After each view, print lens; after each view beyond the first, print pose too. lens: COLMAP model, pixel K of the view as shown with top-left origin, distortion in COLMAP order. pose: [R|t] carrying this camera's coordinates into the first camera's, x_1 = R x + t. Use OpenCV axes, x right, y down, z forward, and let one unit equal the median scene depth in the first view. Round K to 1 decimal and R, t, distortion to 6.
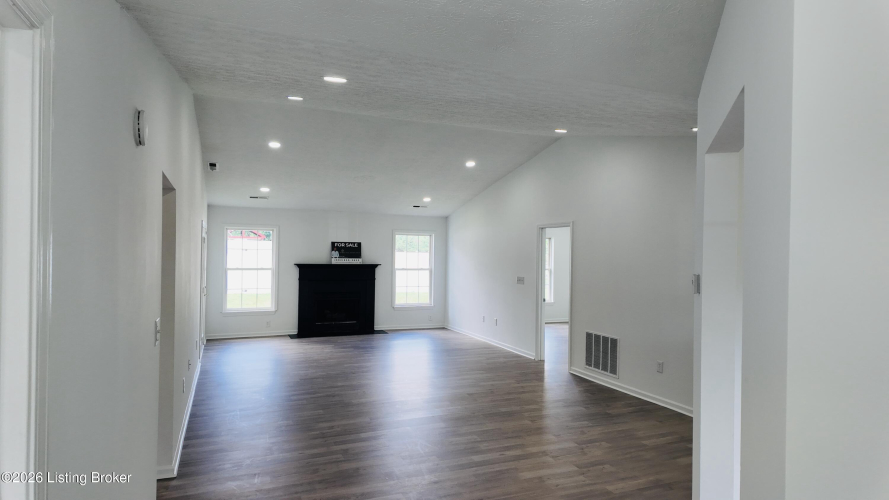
lens RADIAL K [[514.0, 0, 444.6], [0, 514.0, 252.3], [0, 0, 1]] dist [0.078092, -0.077162]
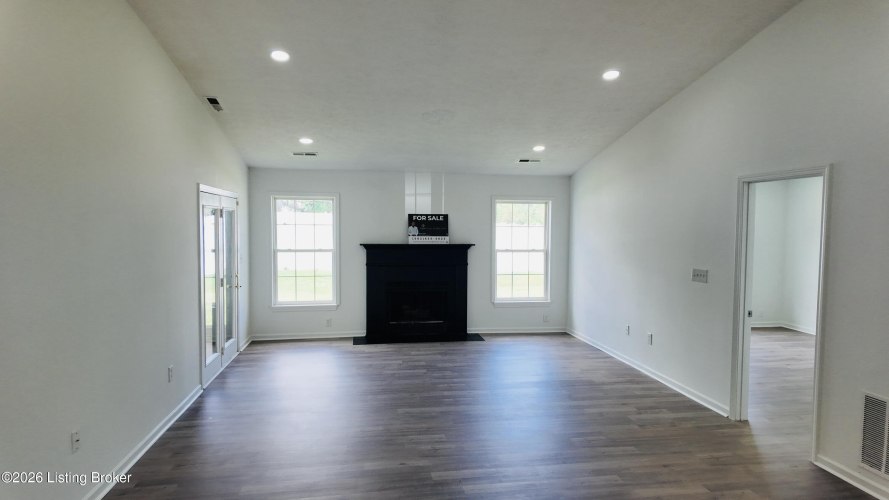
lens RADIAL K [[514.0, 0, 444.6], [0, 514.0, 252.3], [0, 0, 1]] dist [0.078092, -0.077162]
pose [[0.971052, 0.004473, -0.238825, 0.007486], [0.008255, 0.998599, 0.052267, -0.003555], [0.238724, -0.052726, 0.969655, 0.301228]]
